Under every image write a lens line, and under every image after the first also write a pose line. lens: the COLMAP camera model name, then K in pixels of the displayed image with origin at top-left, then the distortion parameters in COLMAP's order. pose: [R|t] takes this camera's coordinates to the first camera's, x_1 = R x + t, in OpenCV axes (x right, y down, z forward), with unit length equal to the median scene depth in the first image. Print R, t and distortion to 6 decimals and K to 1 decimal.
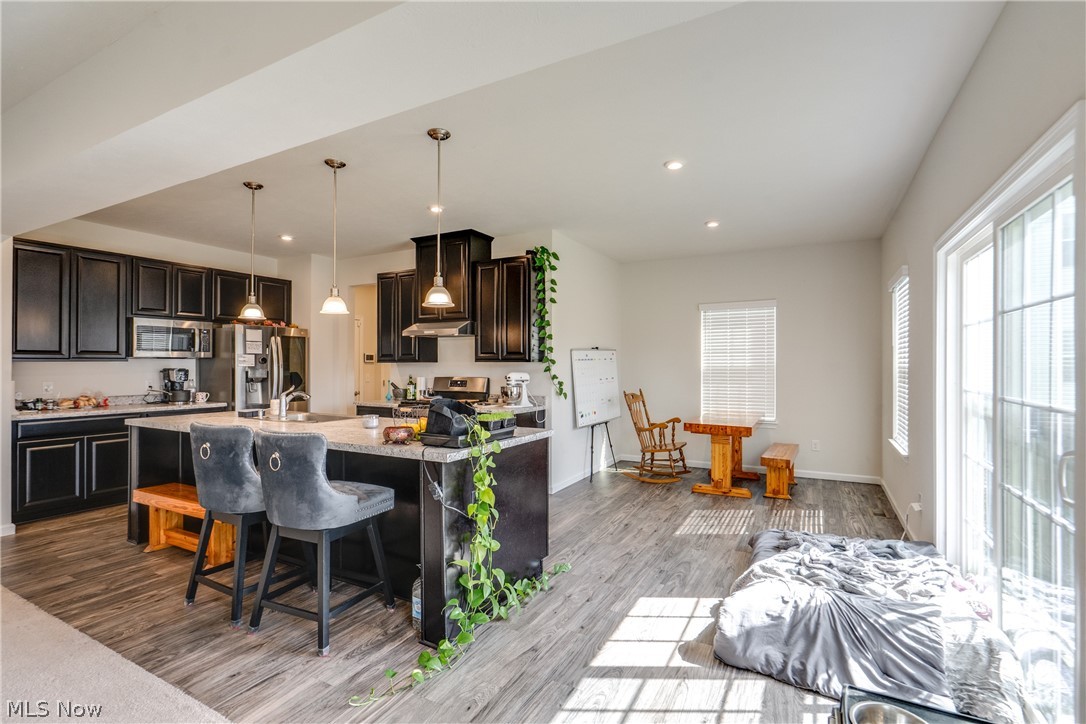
lens RADIAL K [[504.2, 0, 547.6], [0, 504.2, 366.0], [0, 0, 1]] dist [-0.012424, 0.002595]
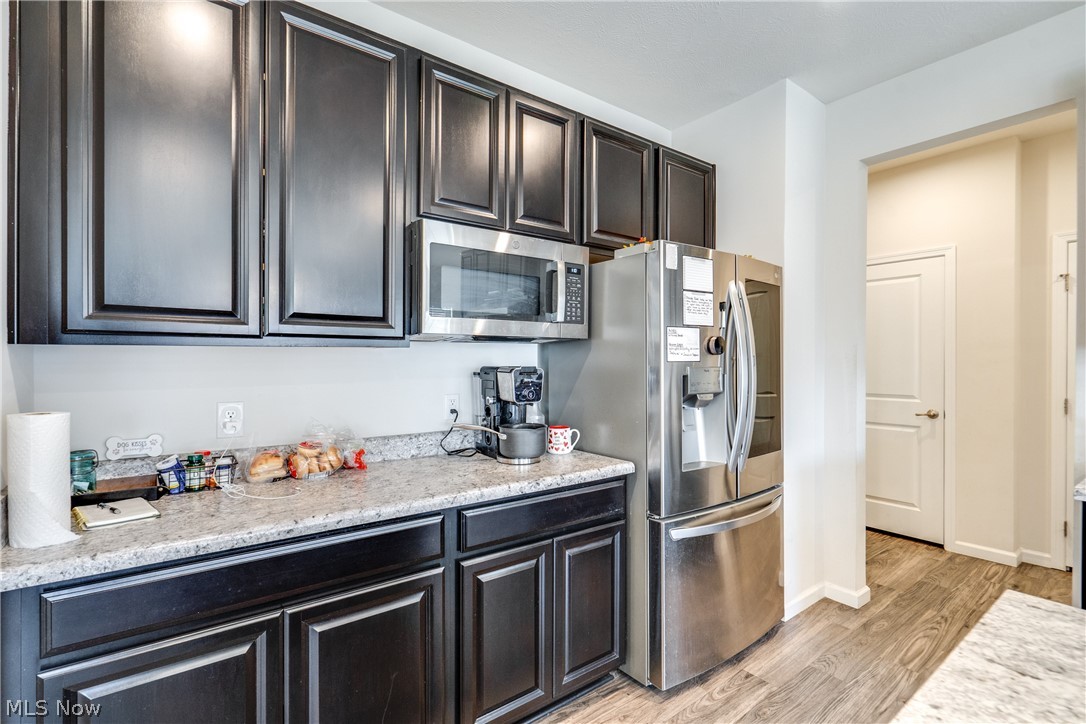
lens RADIAL K [[480.4, 0, 546.2], [0, 480.4, 363.3], [0, 0, 1]] dist [-0.002168, 0.000038]
pose [[0.904186, 0.003450, -0.427125, -0.584012], [-0.001625, 0.999988, 0.004638, 0.000597], [0.427135, -0.003500, 0.904181, 0.707977]]
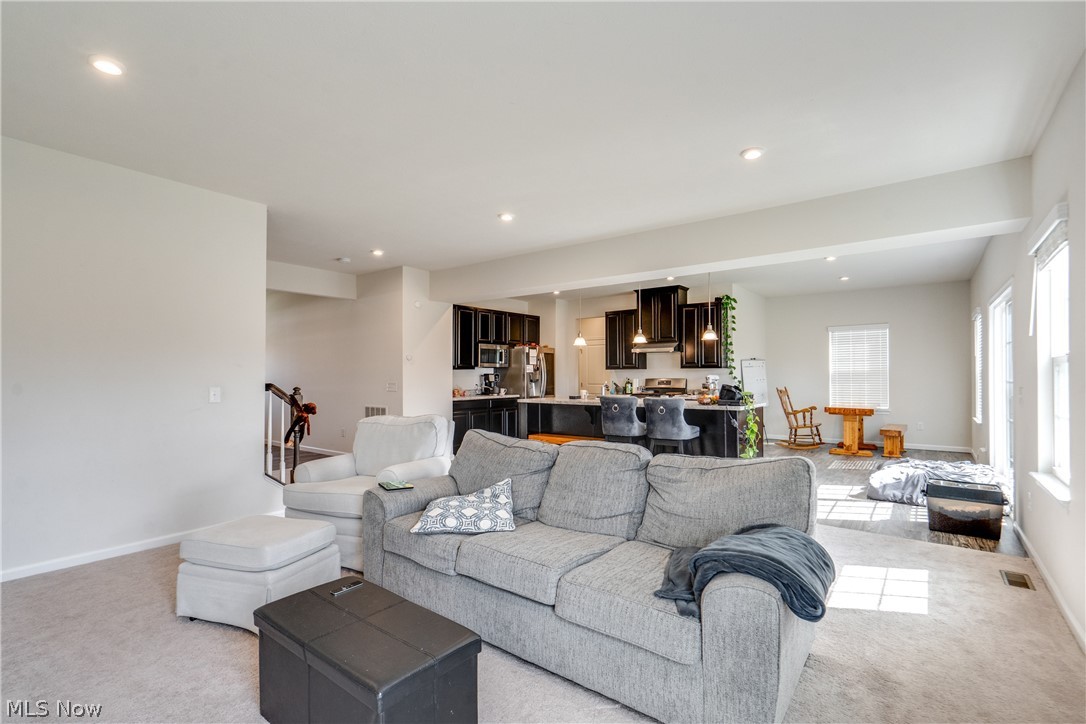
lens RADIAL K [[504.2, 0, 538.4], [0, 504.2, 372.7], [0, 0, 1]] dist [-0.012424, 0.002595]
pose [[0.985953, -0.005388, -0.166935, -0.324816], [0.004461, 0.999972, -0.005928, 0.012576], [0.166962, 0.005100, 0.985950, -0.638735]]
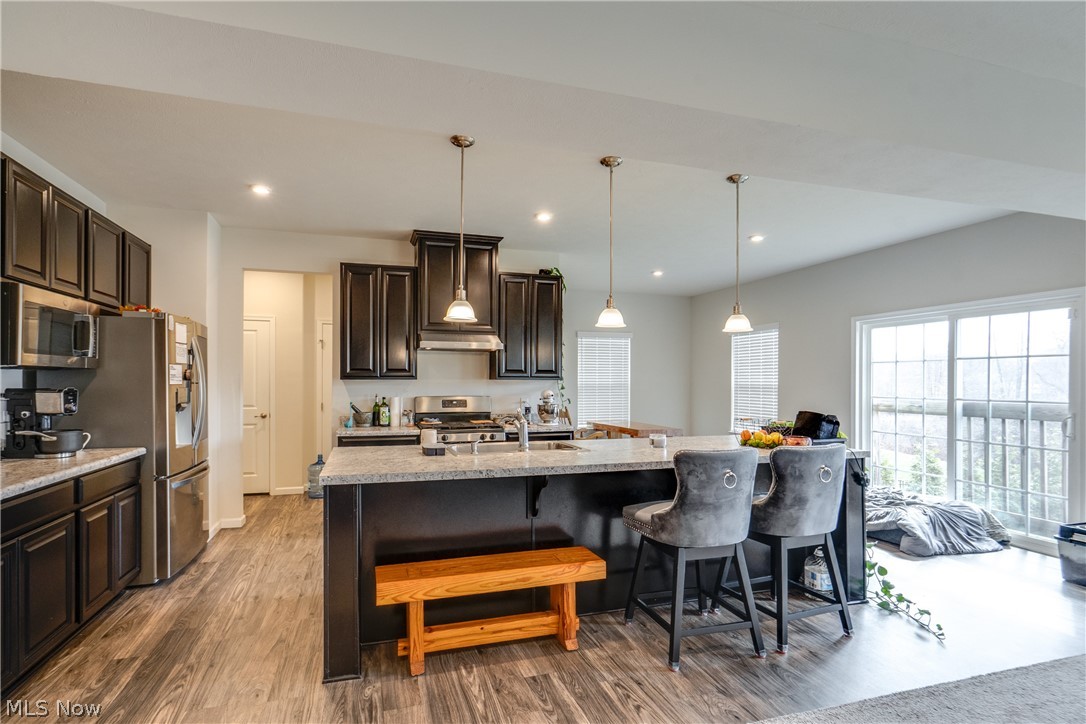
lens RADIAL K [[504.2, 0, 516.7], [0, 504.2, 379.8], [0, 0, 1]] dist [-0.012424, 0.002595]
pose [[0.701547, 0.004140, 0.712612, -0.797704], [0.001180, 0.999975, -0.006972, -0.000126], [-0.712623, 0.005732, 0.701524, 0.314568]]
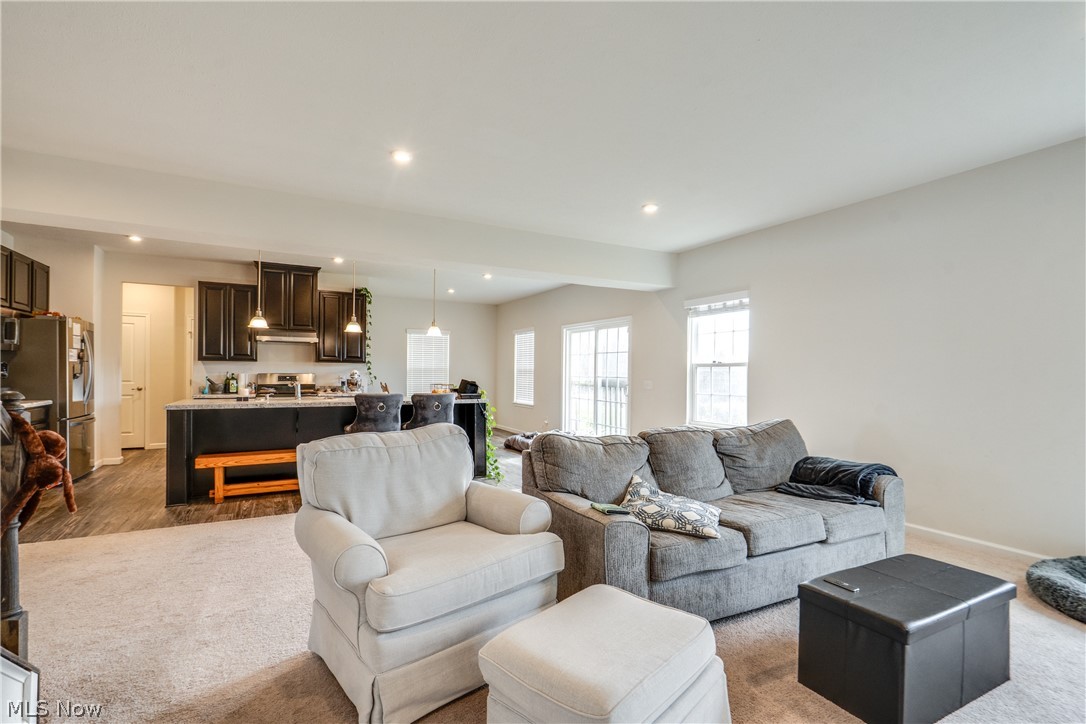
lens RADIAL K [[504.2, 0, 549.3], [0, 504.2, 372.0], [0, 0, 1]] dist [-0.012424, 0.002595]
pose [[0.539102, 0.005320, 0.842223, -0.981172], [-0.007777, 0.999969, -0.001338, 0.016427], [-0.842204, -0.005828, 0.539127, -0.293640]]
